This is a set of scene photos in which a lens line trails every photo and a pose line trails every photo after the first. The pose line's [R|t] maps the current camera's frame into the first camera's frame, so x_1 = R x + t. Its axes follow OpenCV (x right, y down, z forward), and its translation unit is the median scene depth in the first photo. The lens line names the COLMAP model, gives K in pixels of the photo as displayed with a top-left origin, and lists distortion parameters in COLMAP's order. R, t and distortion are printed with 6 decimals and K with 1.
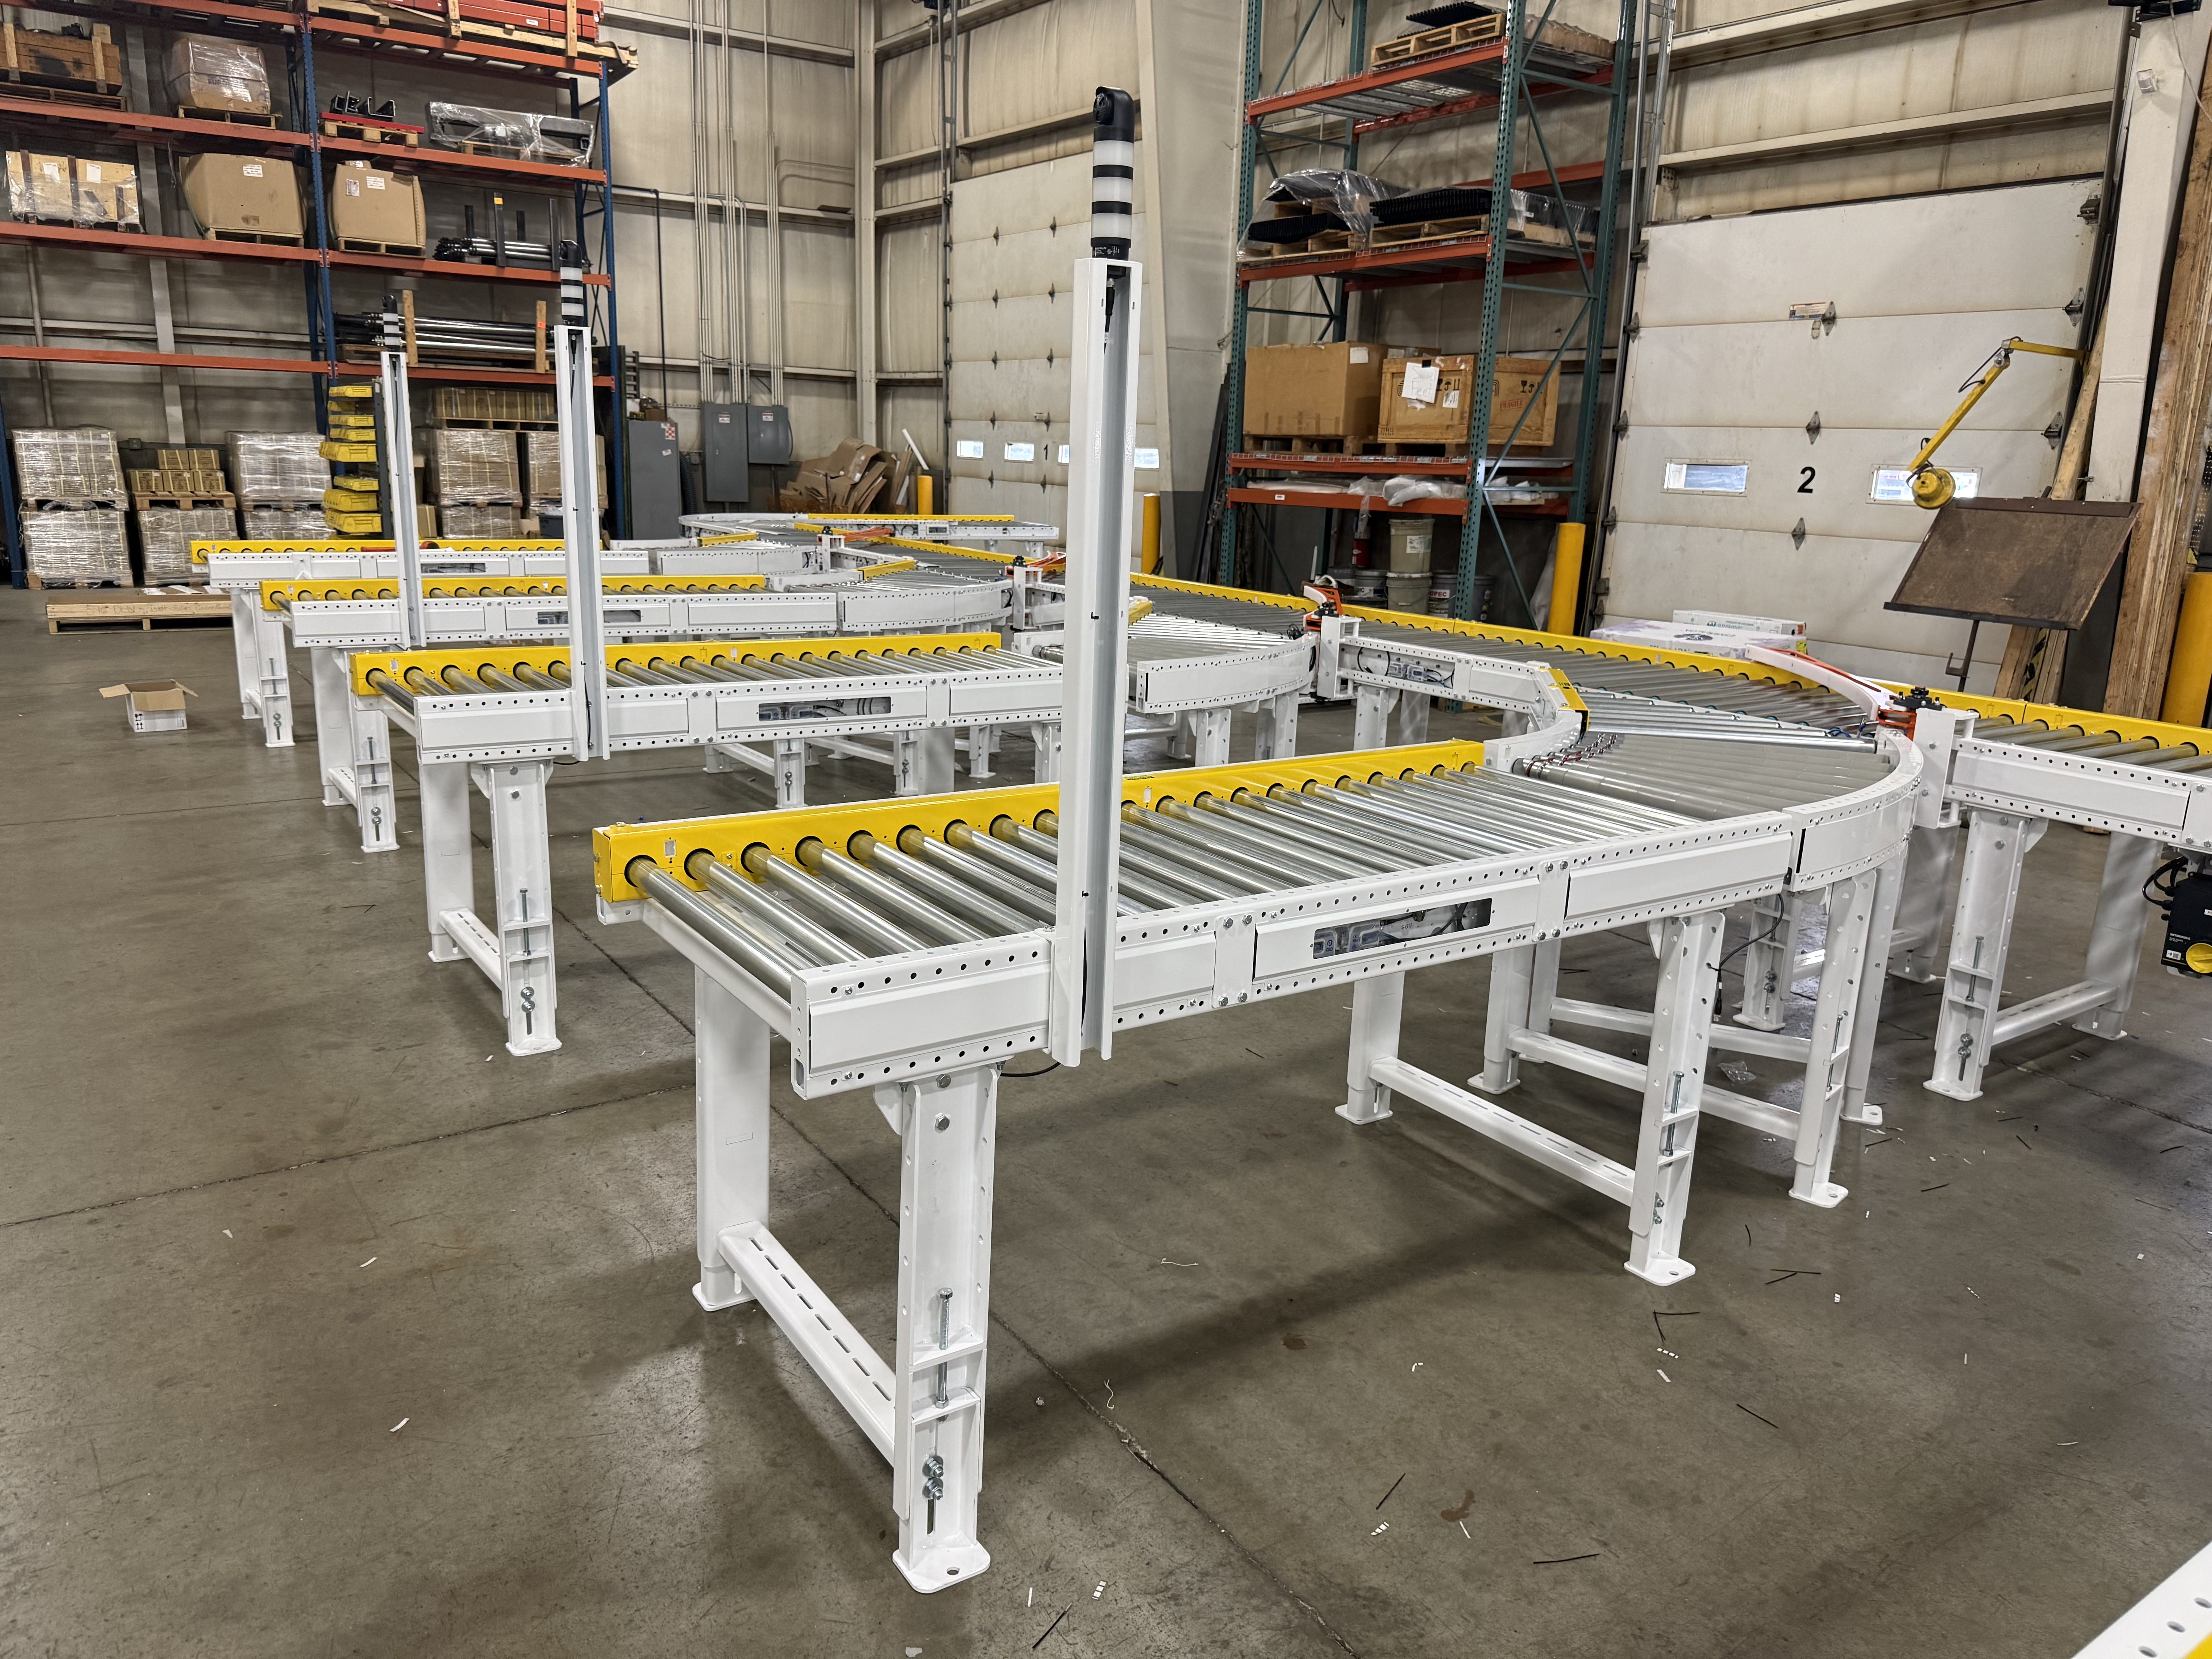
lens RADIAL K [[1568.1, 0, 1105.3], [0, 1568.1, 810.0], [0, 0, 1]] dist [0.046092, -0.046654]
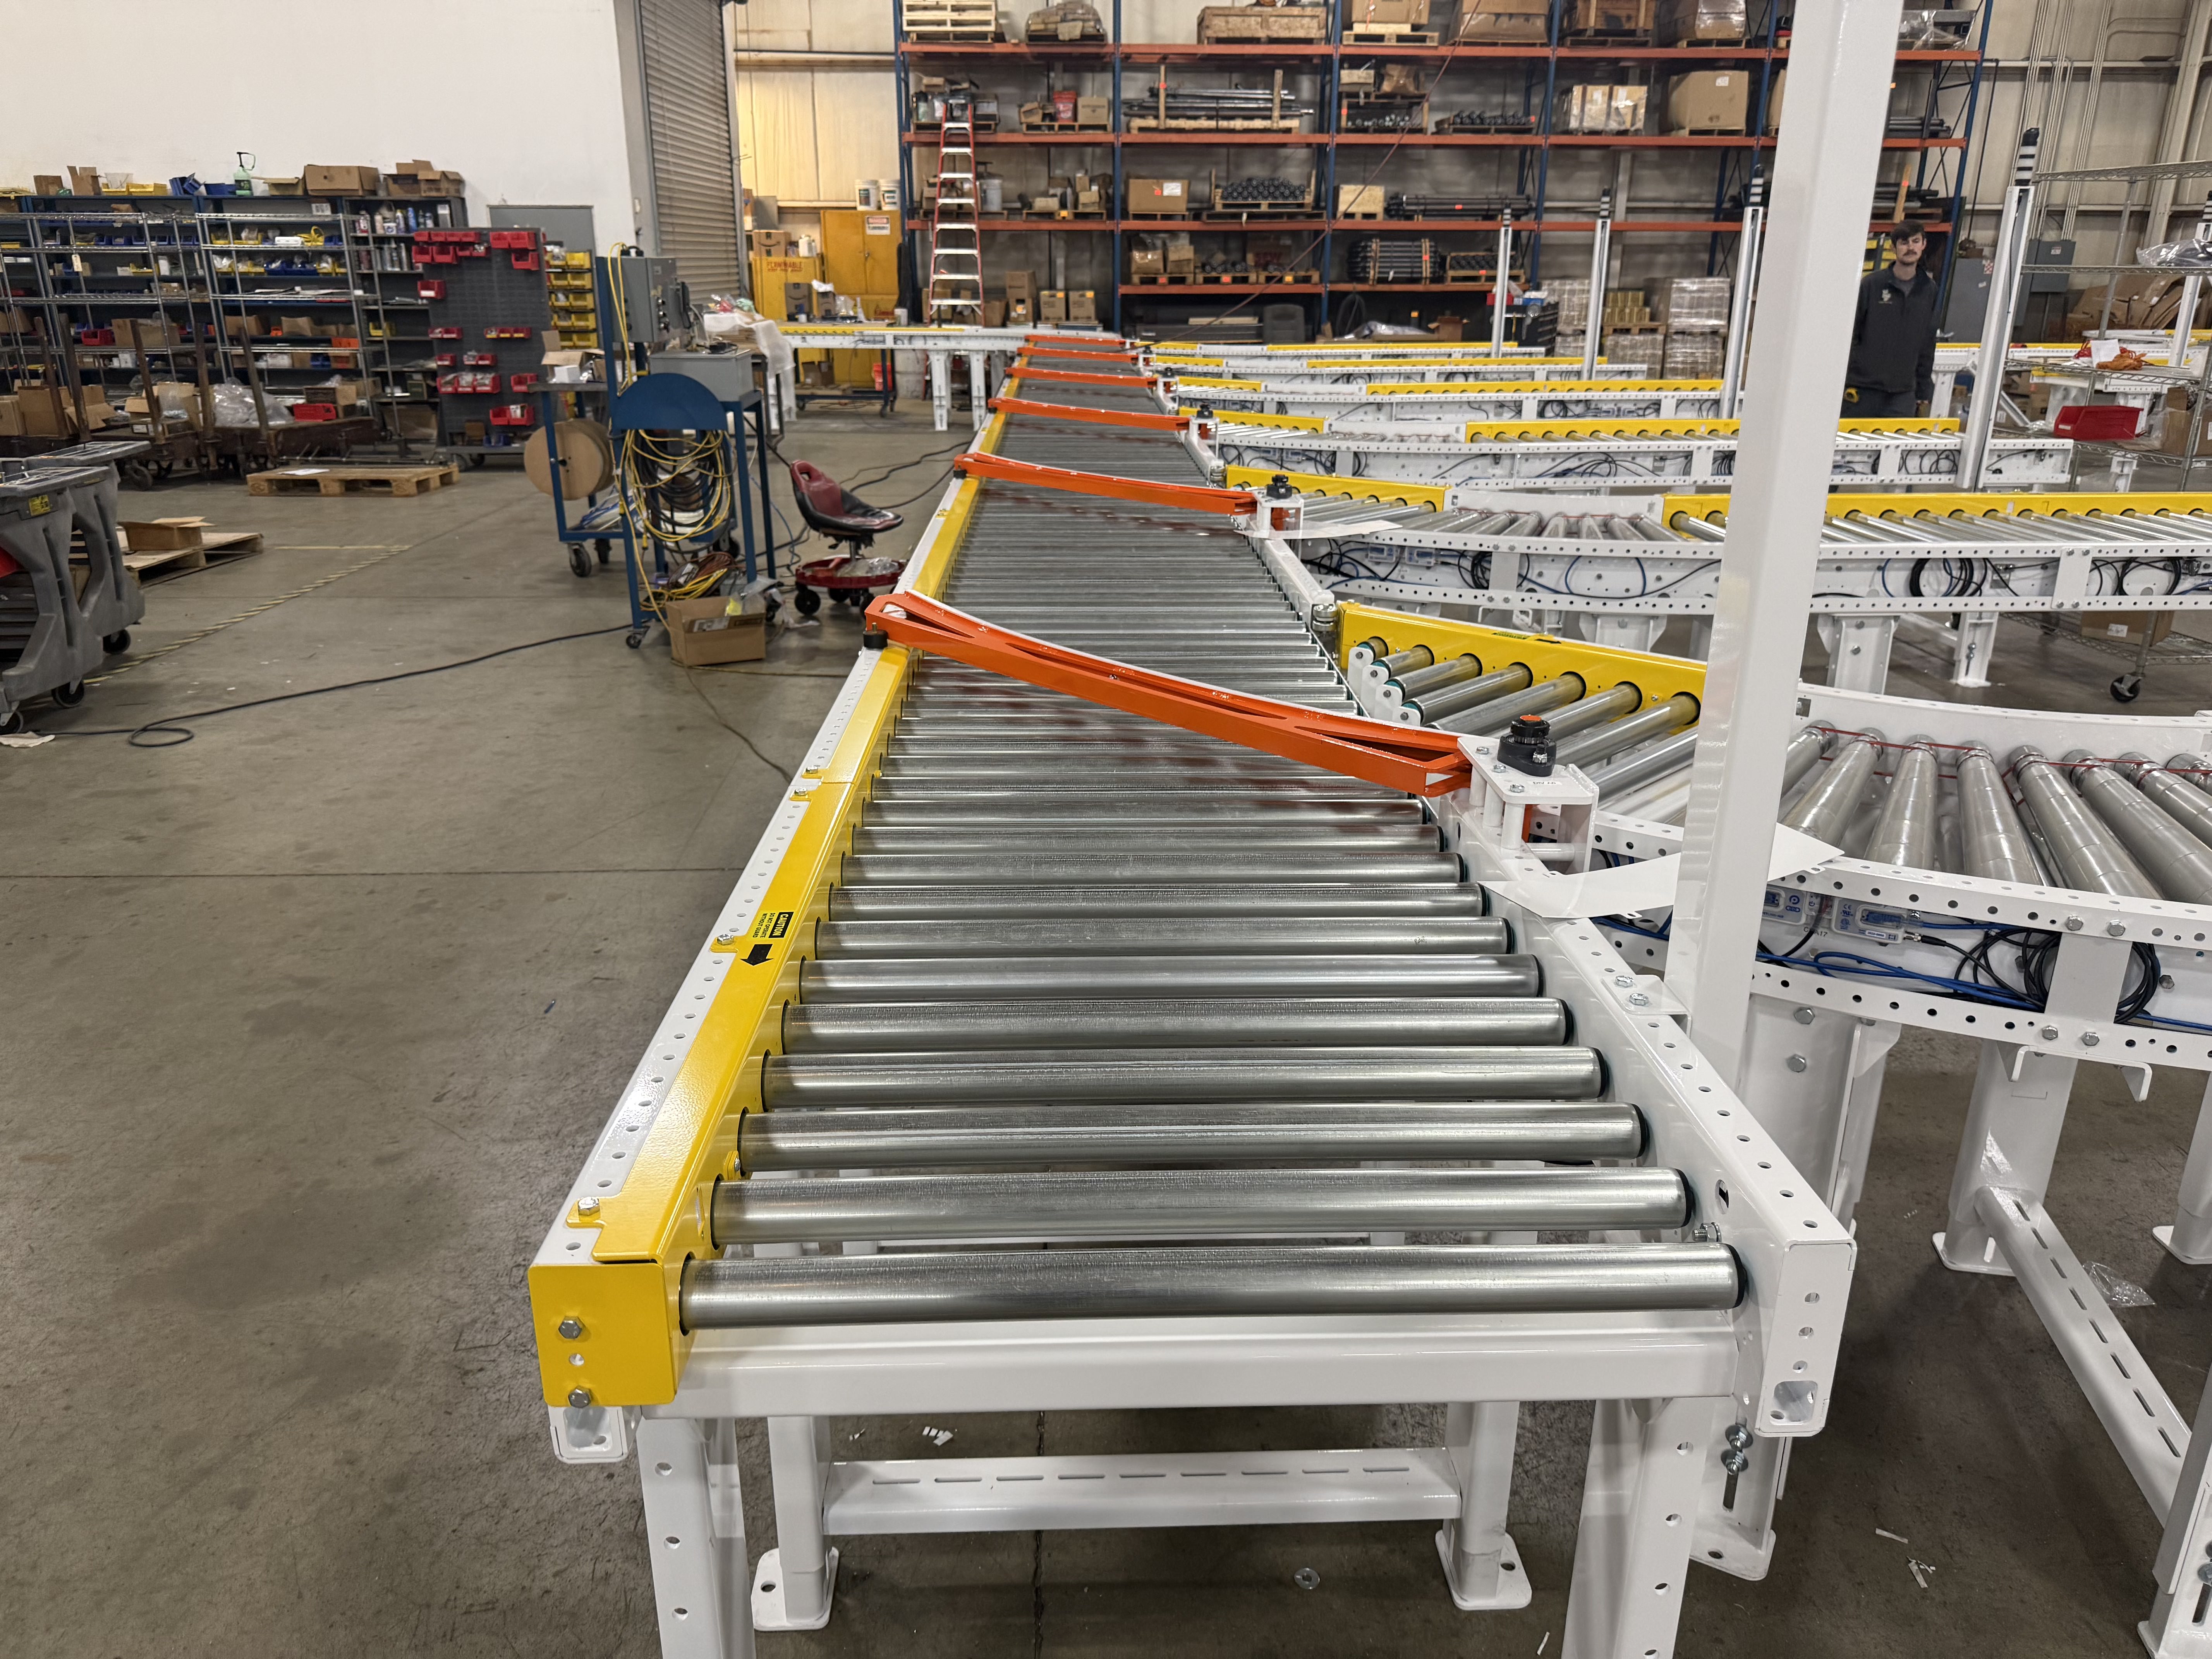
lens RADIAL K [[1567.7, 0, 1116.0], [0, 1567.7, 817.9], [0, 0, 1]] dist [0.006765, -0.012830]
pose [[0.850740, 0.142175, -0.505991, -0.211955], [-0.091851, 0.988120, 0.123214, 0.112822], [0.517498, -0.058347, 0.853693, -0.489041]]
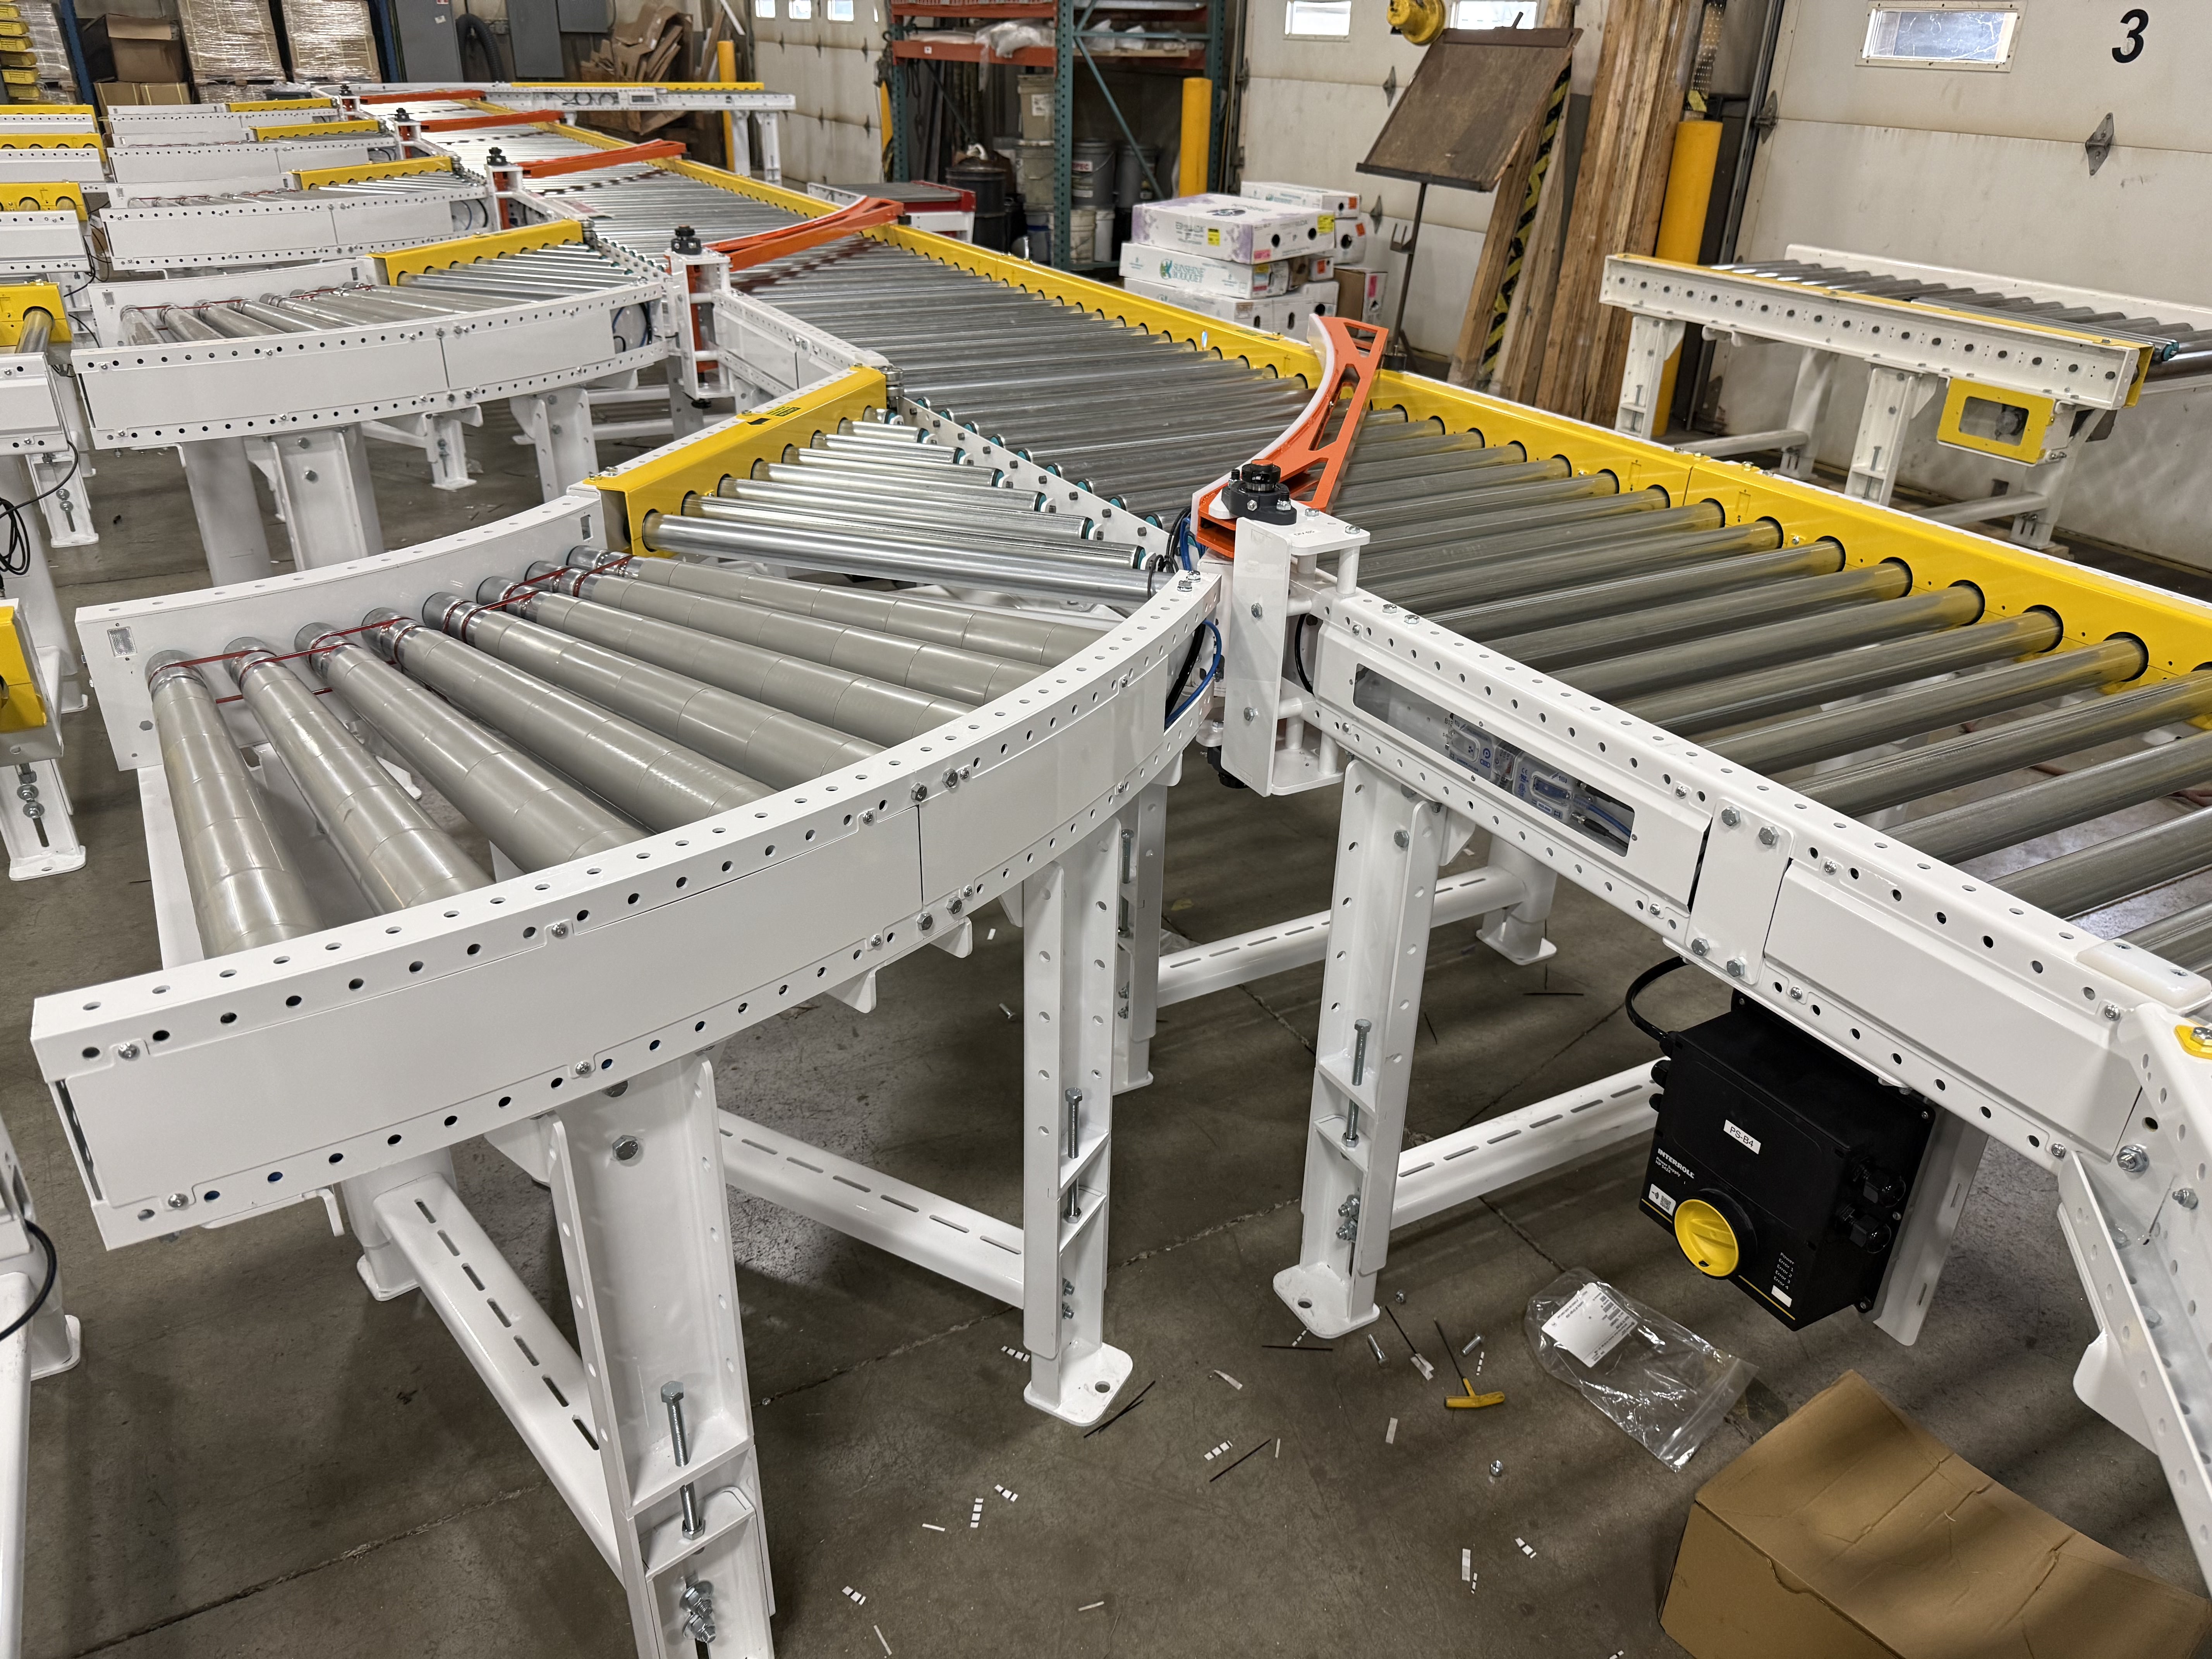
lens RADIAL K [[1568.6, 0, 1098.9], [0, 1568.6, 834.2], [0, 0, 1]] dist [-0.003630, -0.001389]
pose [[0.995841, 0.030531, -0.085845, 0.247545], [-0.008423, 0.968999, 0.246922, 0.008098], [0.090723, -0.245172, 0.965225, 0.038631]]
